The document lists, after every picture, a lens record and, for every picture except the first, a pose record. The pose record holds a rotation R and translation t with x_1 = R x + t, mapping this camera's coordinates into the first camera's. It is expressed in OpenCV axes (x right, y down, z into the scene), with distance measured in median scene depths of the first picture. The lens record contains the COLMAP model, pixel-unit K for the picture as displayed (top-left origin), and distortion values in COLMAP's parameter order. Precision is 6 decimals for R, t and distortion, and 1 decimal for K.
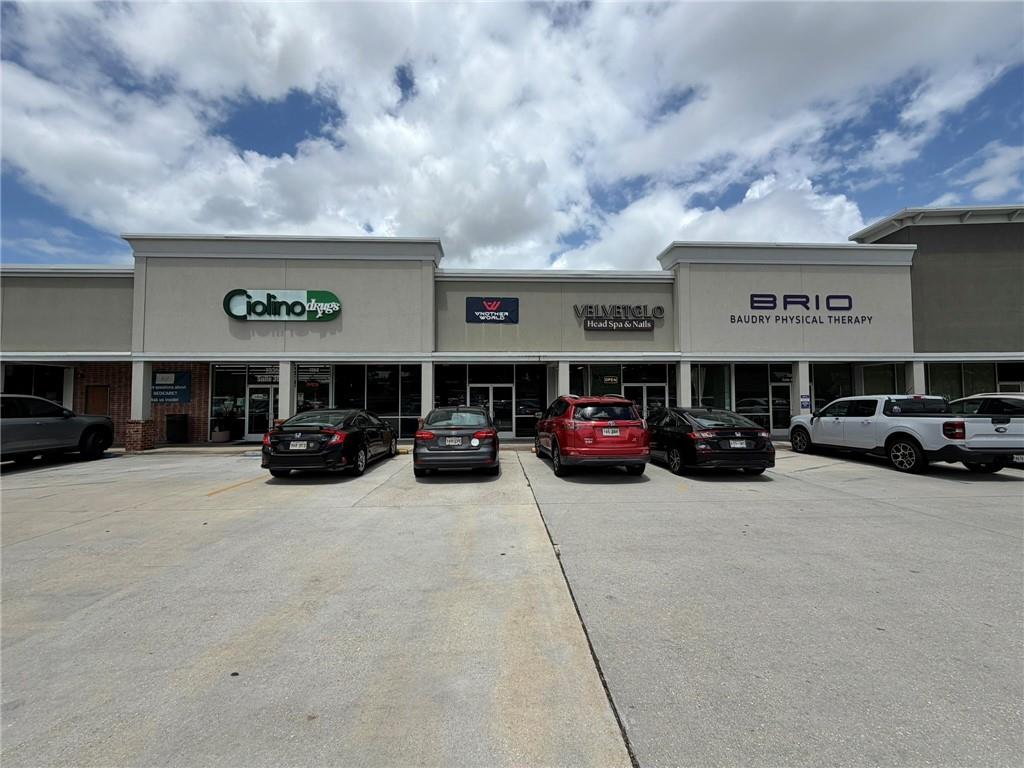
lens RADIAL K [[408.5, 0, 508.2], [0, 408.5, 384.2], [0, 0, 1]] dist [0.000852, 0.000037]
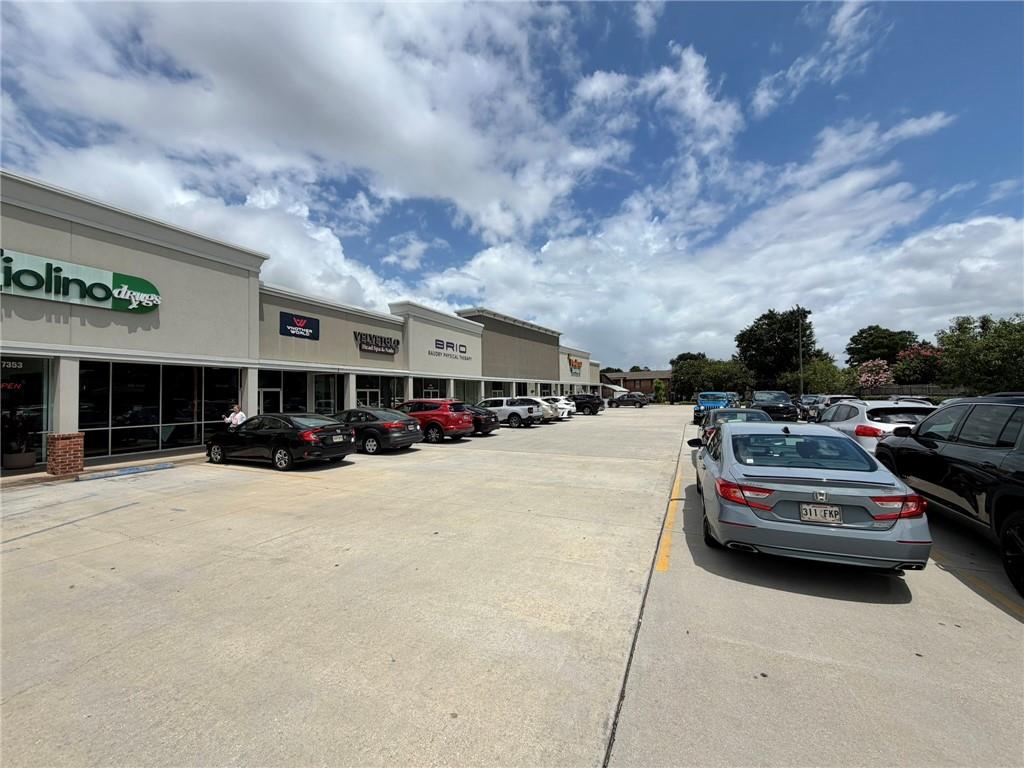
lens RADIAL K [[408.5, 0, 508.2], [0, 408.5, 384.2], [0, 0, 1]] dist [0.000852, 0.000037]
pose [[0.453396, 0.021376, 0.891053, -0.793414], [-0.011848, 0.999769, -0.017956, -0.003553], [-0.891231, -0.002416, 0.453544, -0.051310]]
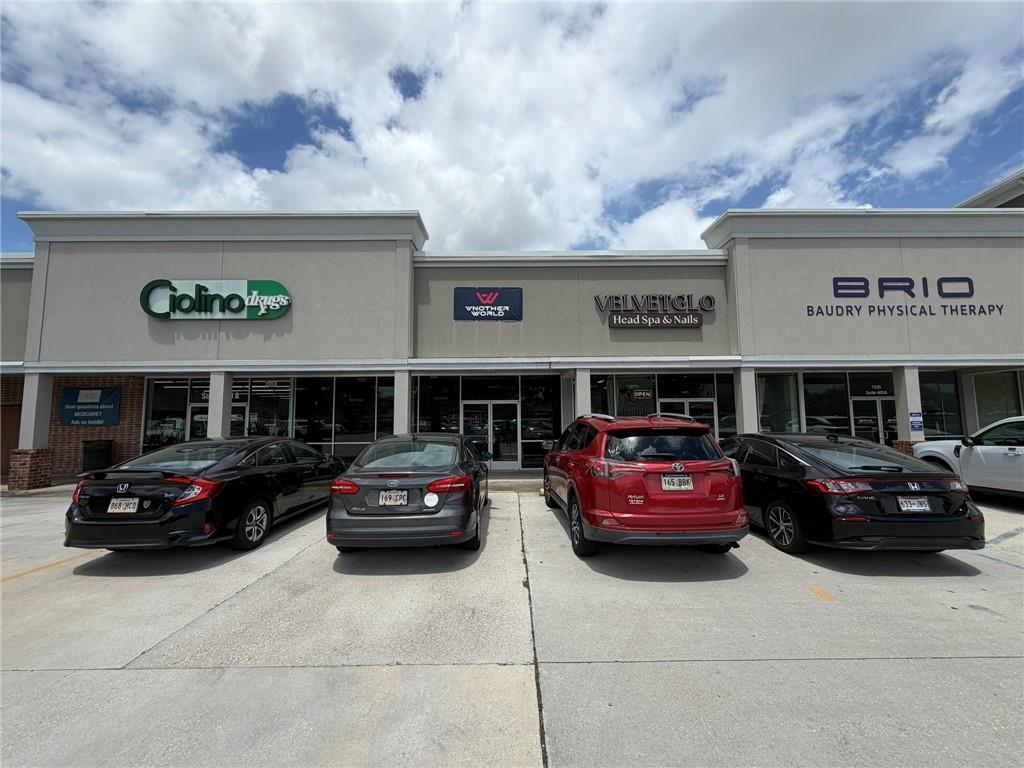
lens RADIAL K [[418.8, 0, 503.3], [0, 418.8, 382.5], [0, 0, 1]] dist [0.001343, -0.000062]
pose [[0.999232, -0.007695, -0.038420, 0.018906], [0.005911, 0.998910, -0.046313, 0.003351], [0.038735, 0.046050, 0.998188, 0.220329]]
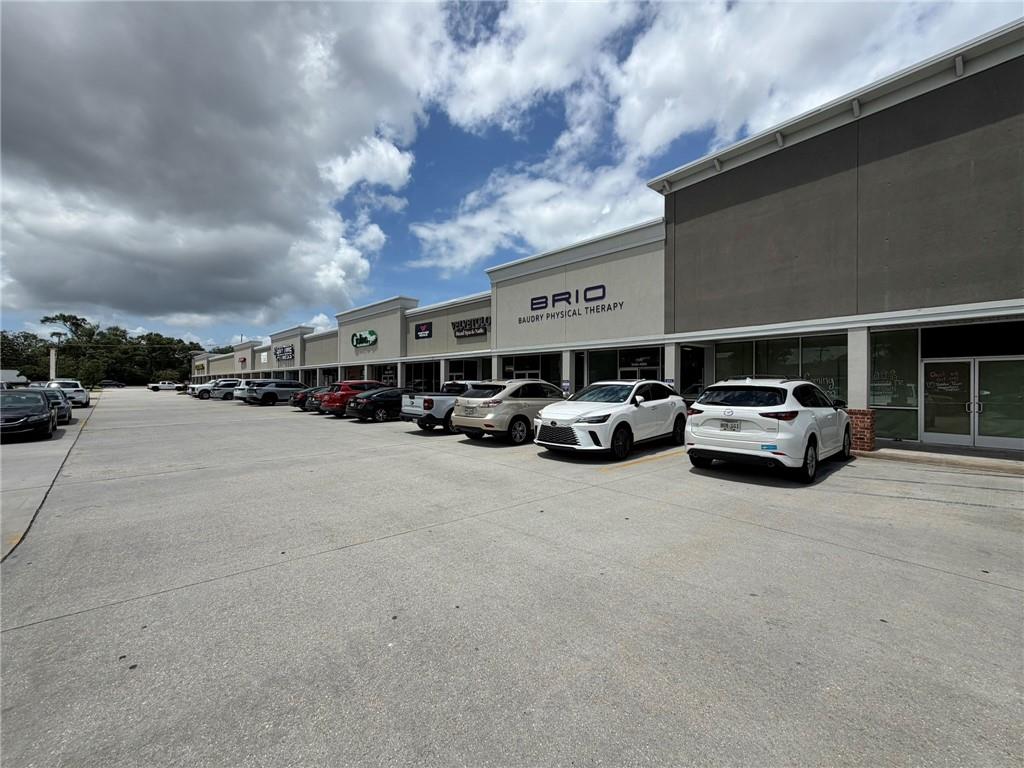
lens RADIAL K [[417.2, 0, 502.4], [0, 417.2, 382.8], [0, 0, 1]] dist [0.000335, 0.000514]
pose [[0.648352, 0.005255, -0.761323, 1.499943], [0.025694, 0.999256, 0.028778, -0.004288], [0.760907, -0.038219, 0.647734, 0.106626]]
